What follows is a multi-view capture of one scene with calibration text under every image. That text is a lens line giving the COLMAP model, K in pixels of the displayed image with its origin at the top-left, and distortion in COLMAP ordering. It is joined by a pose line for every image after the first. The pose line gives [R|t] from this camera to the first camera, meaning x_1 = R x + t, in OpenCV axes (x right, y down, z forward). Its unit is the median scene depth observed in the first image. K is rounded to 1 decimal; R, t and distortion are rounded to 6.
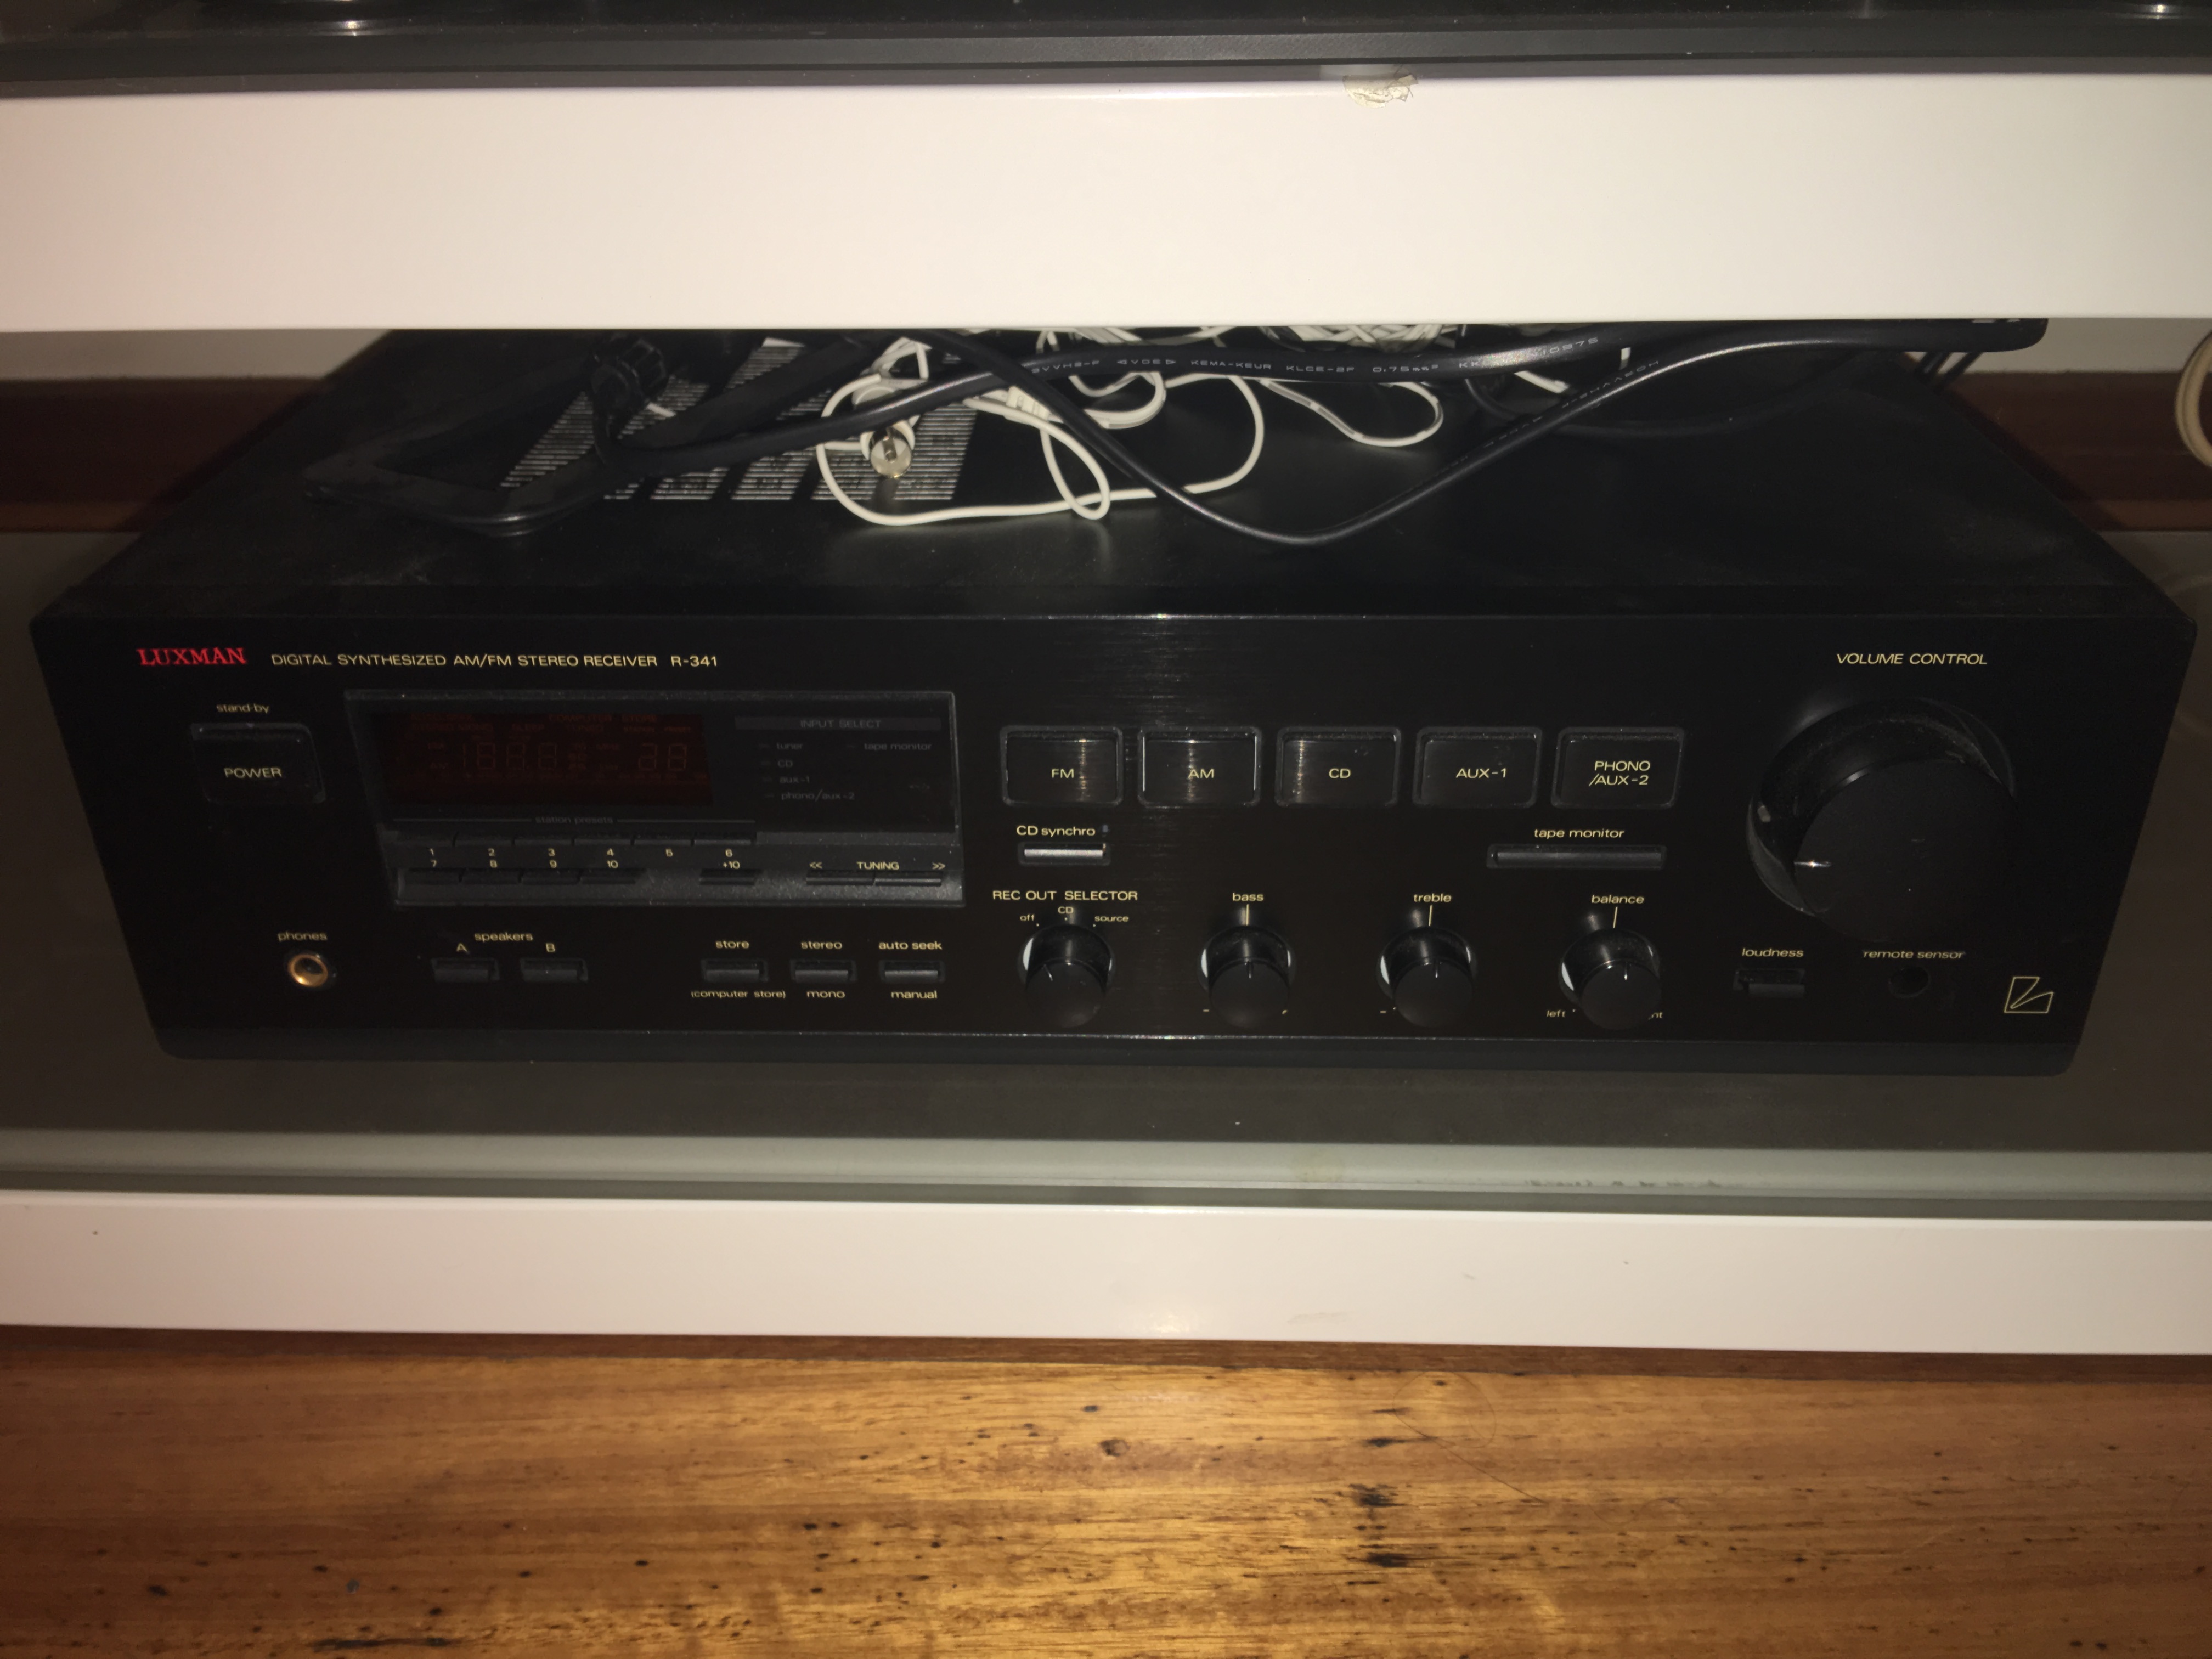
lens RADIAL K [[1895.6, 0, 1115.2], [0, 1895.6, 802.3], [0, 0, 1]] dist [0.077360, -0.170099]
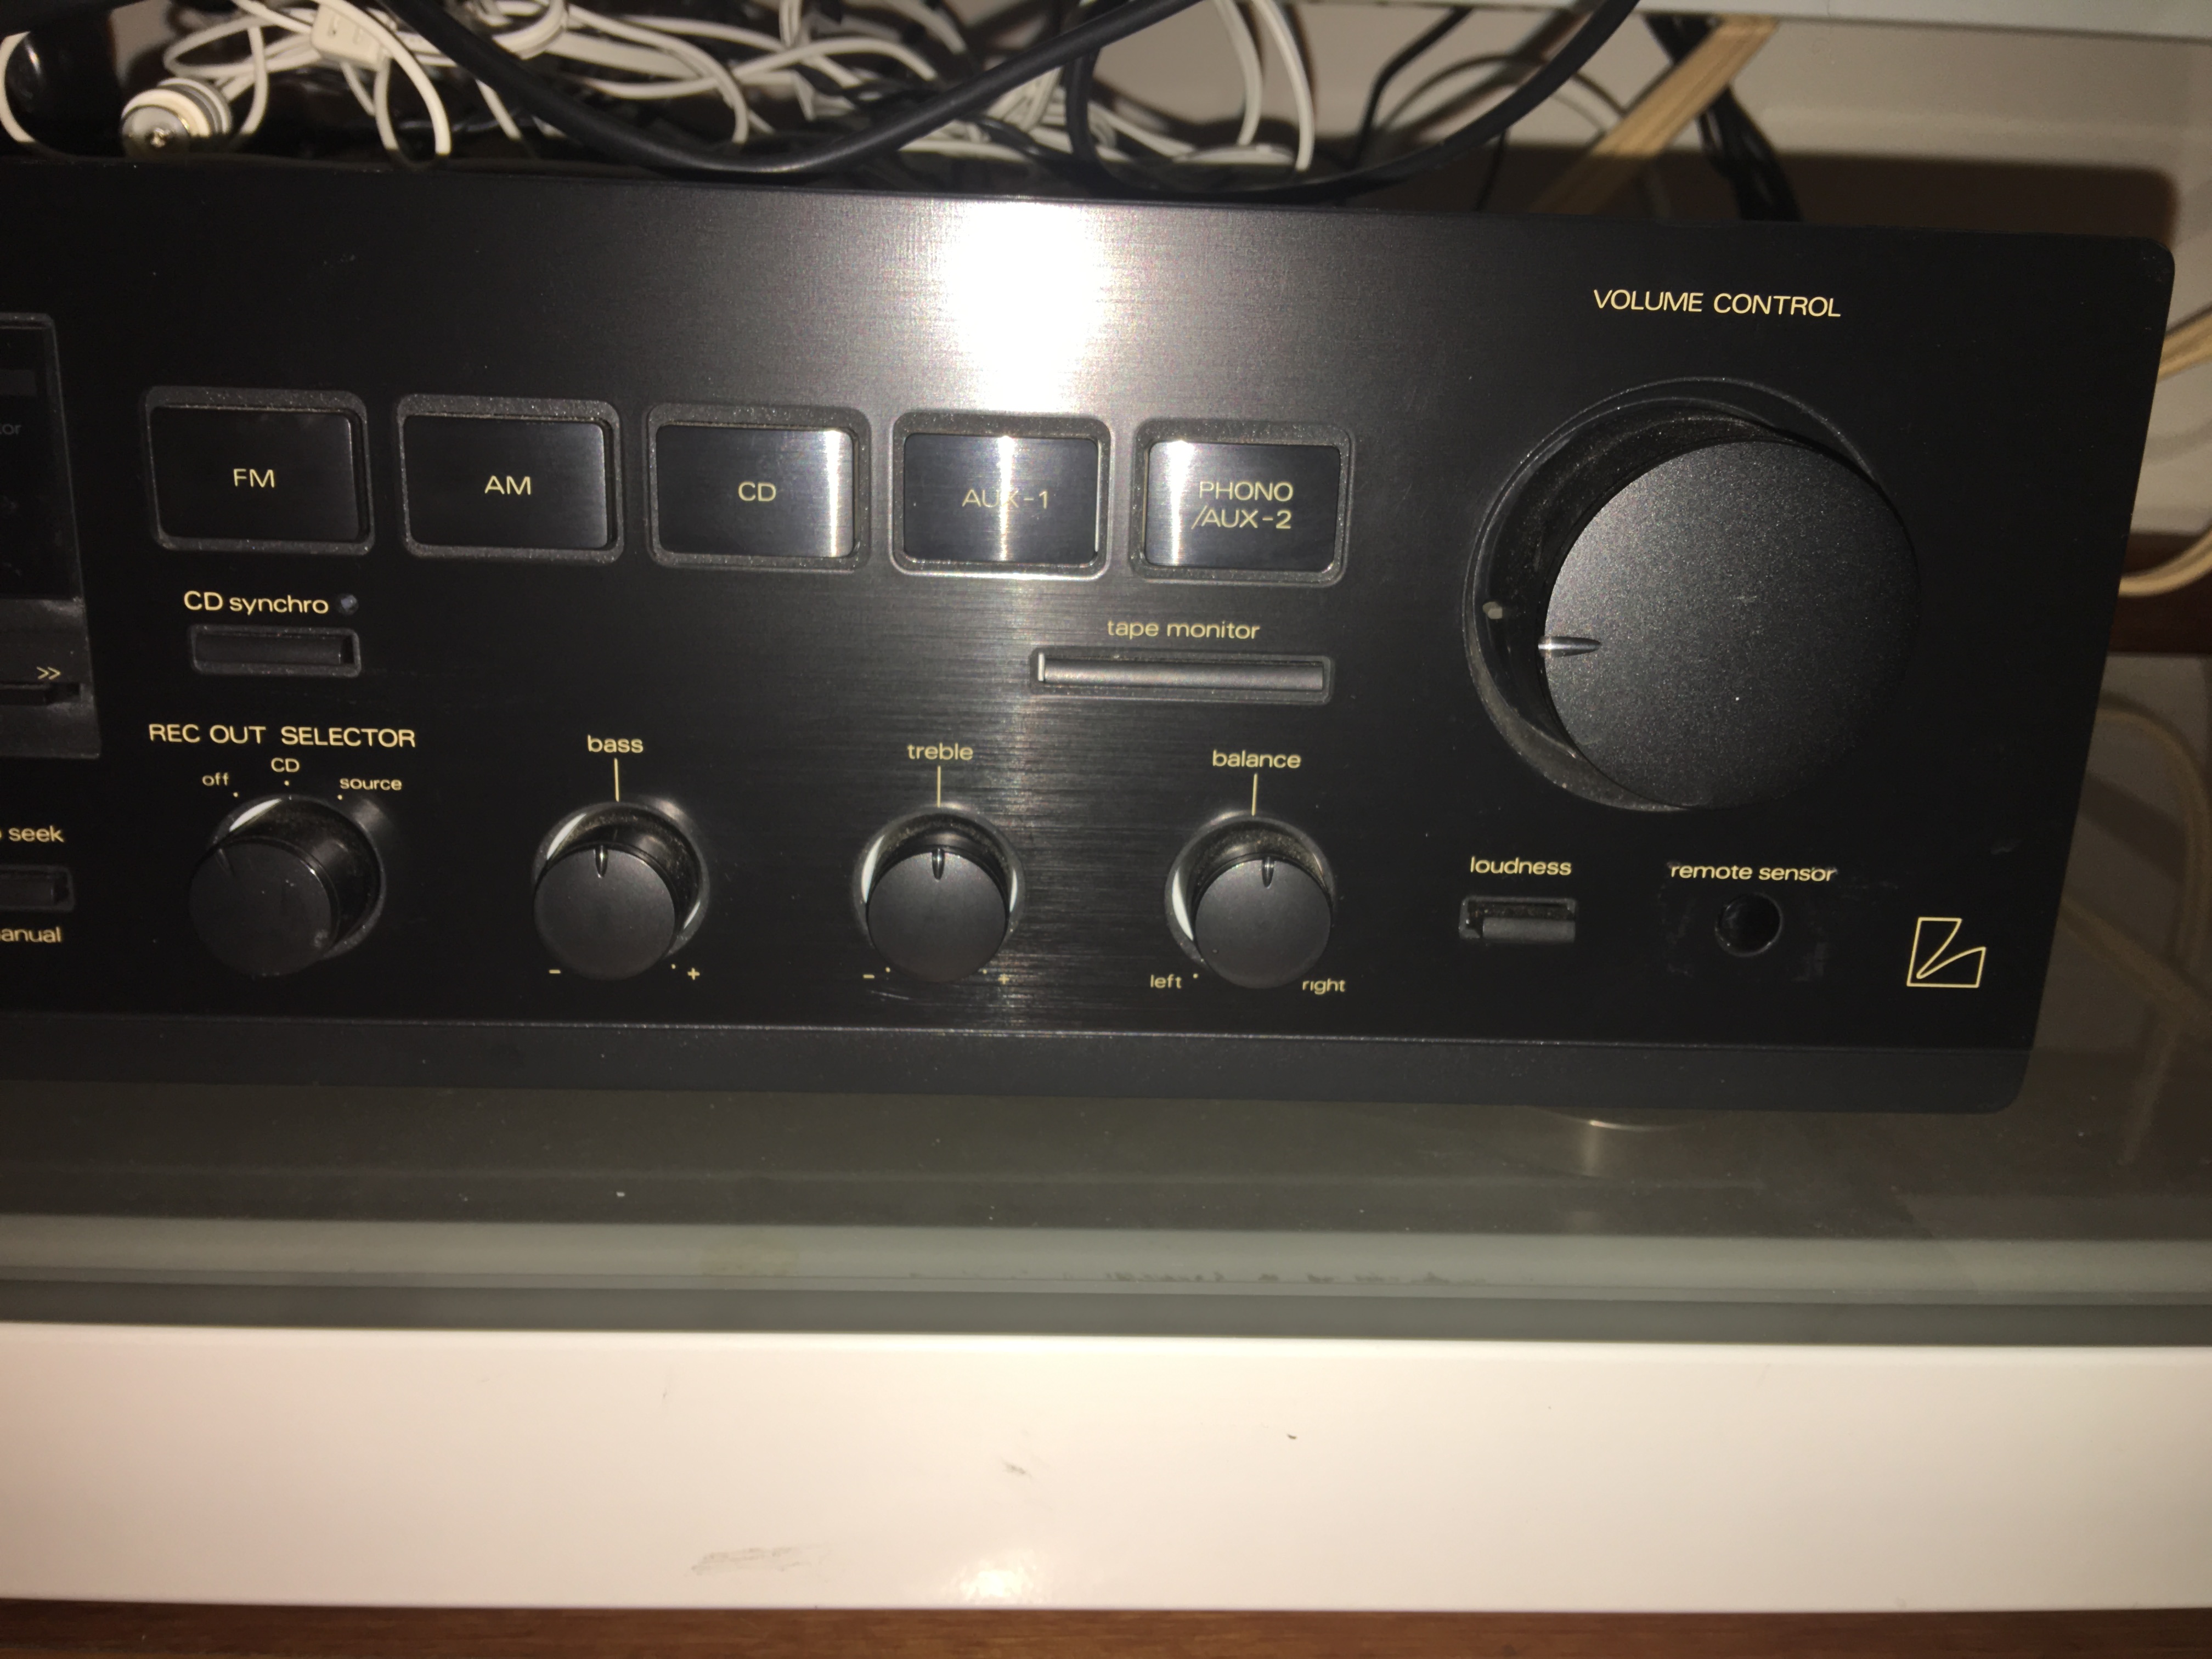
lens RADIAL K [[1895.6, 0, 1115.2], [0, 1895.6, 802.3], [0, 0, 1]] dist [0.077360, -0.170099]
pose [[0.996578, 0.024485, 0.078952, 0.174838], [-0.006709, 0.975931, -0.217977, 0.190400], [-0.082389, 0.216701, 0.972755, 0.439890]]
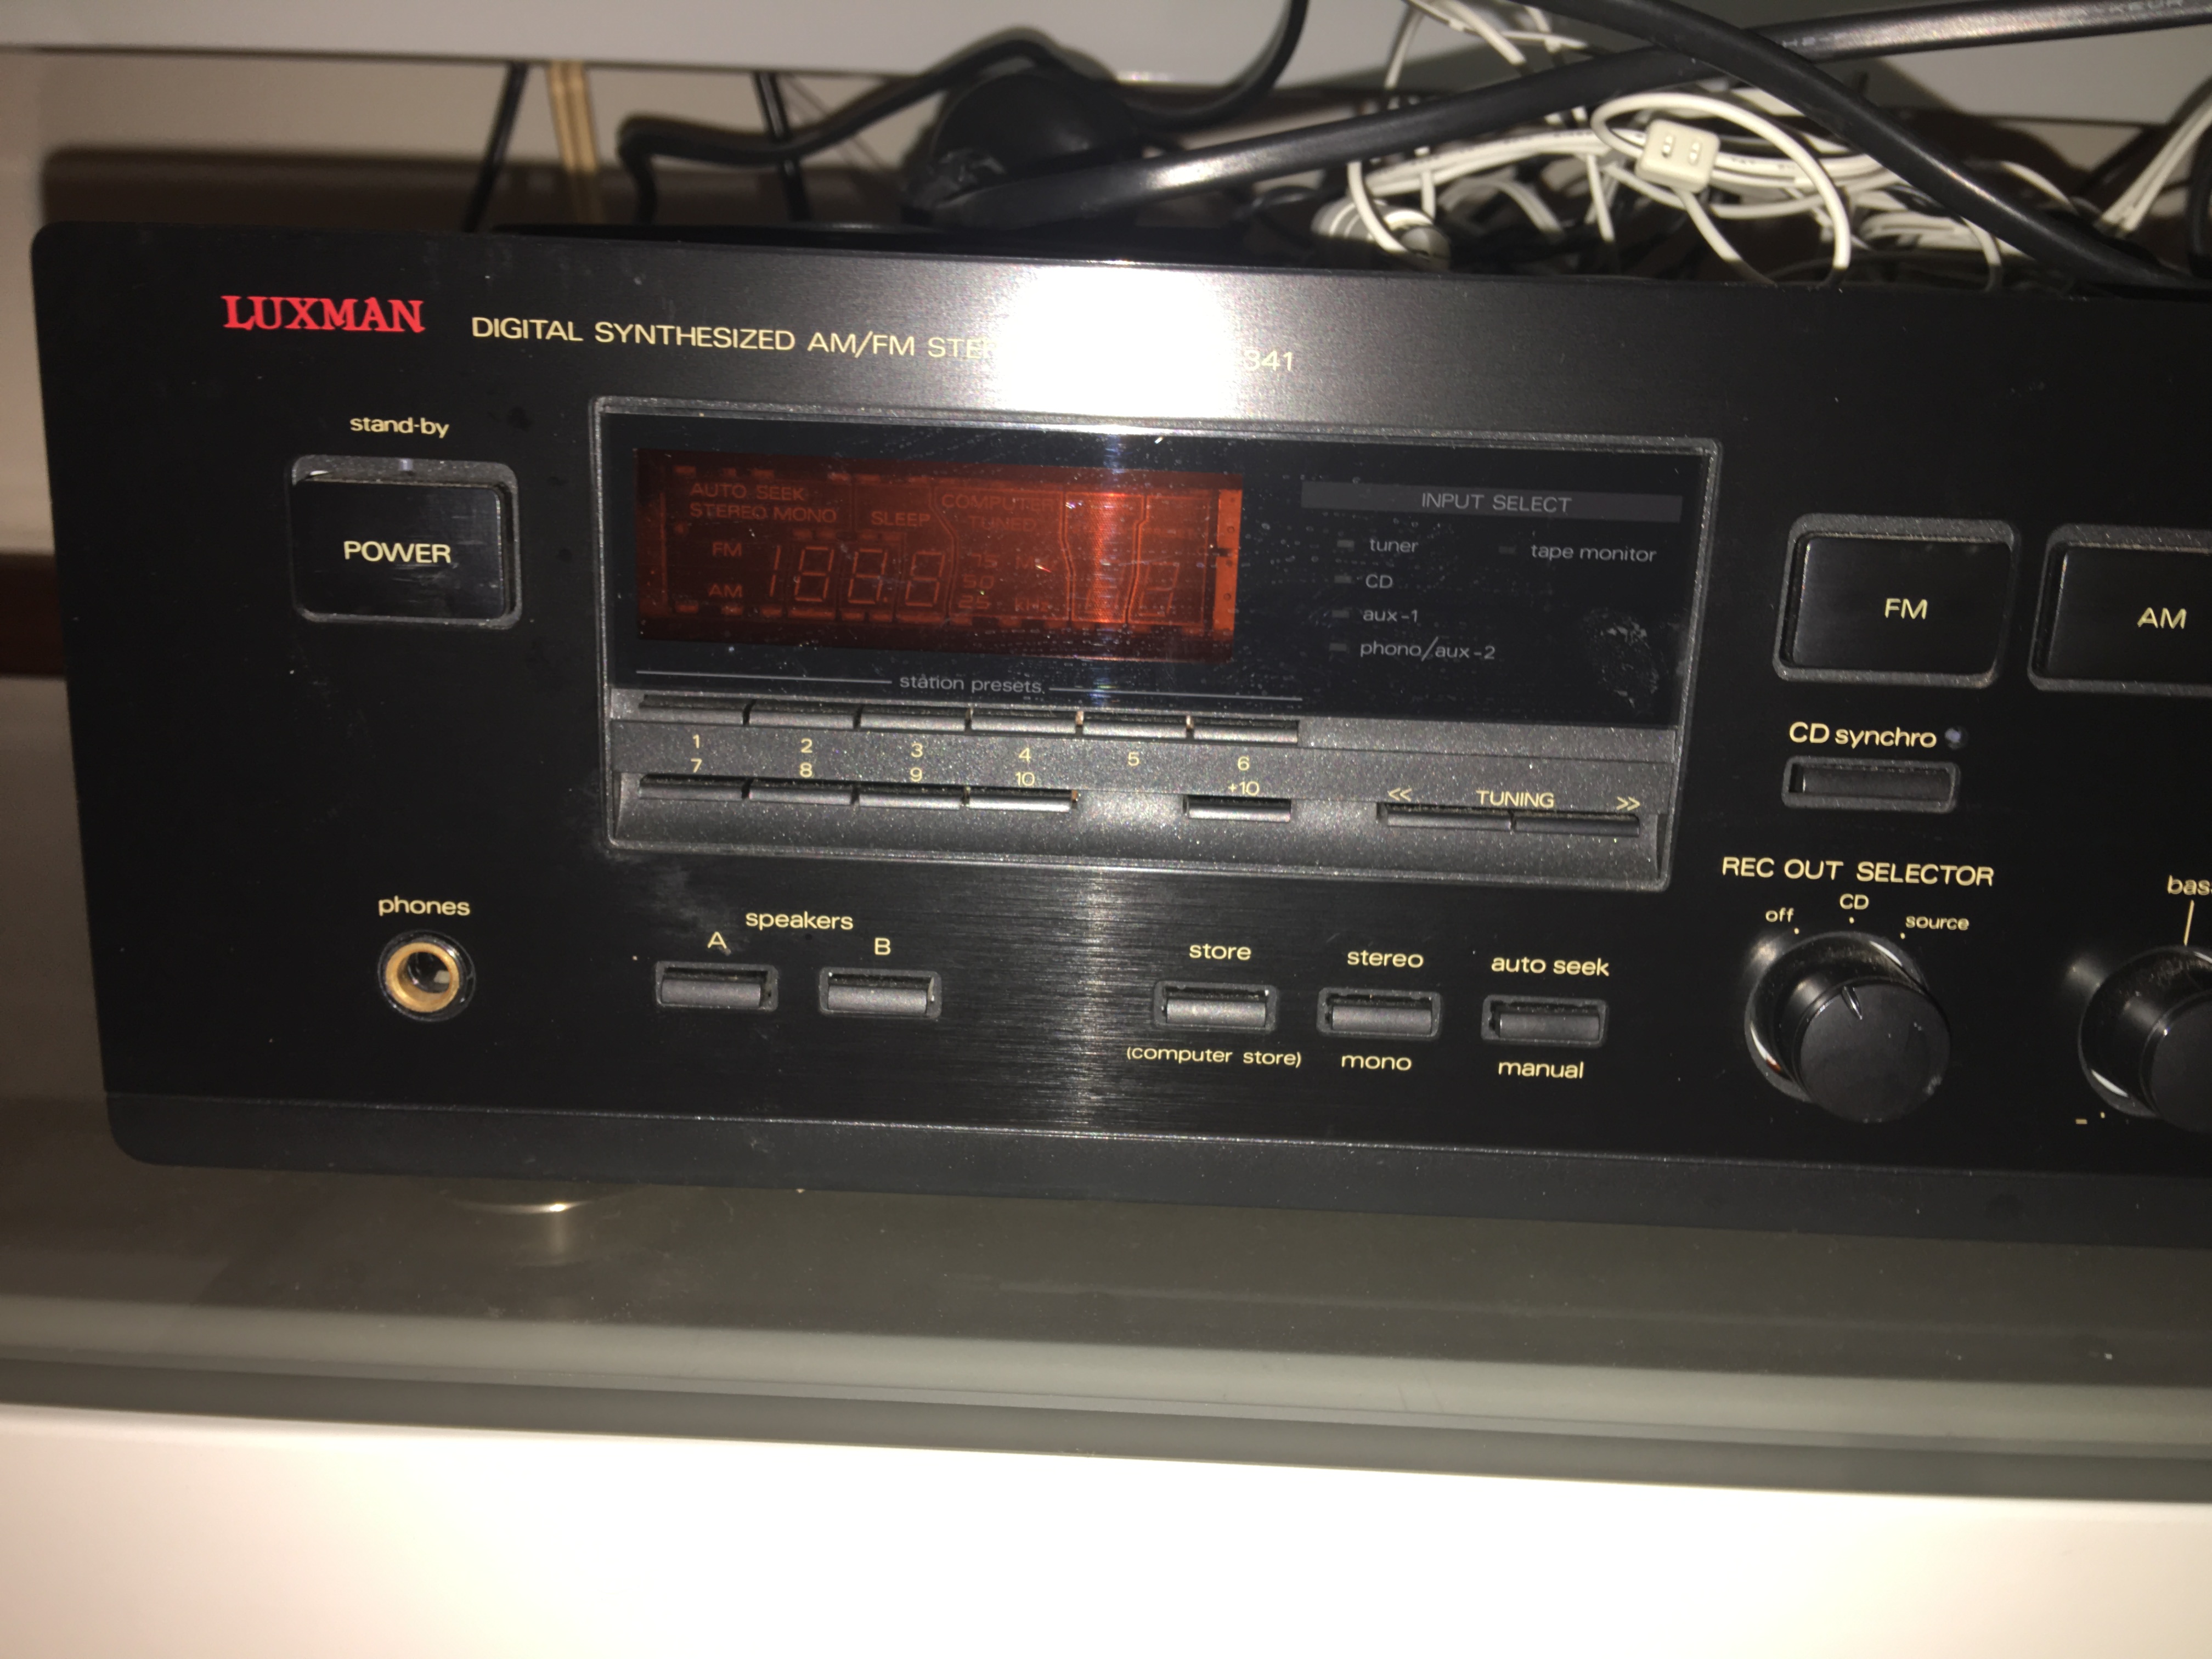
lens RADIAL K [[1995.3, 0, 1106.0], [0, 1995.3, 829.5], [0, 0, 1]] dist [0.066576, -0.148945]
pose [[0.998734, 0.044270, 0.023890, -0.255747], [-0.036981, 0.968077, -0.247911, 0.188284], [-0.034102, 0.246713, 0.968488, 0.454075]]
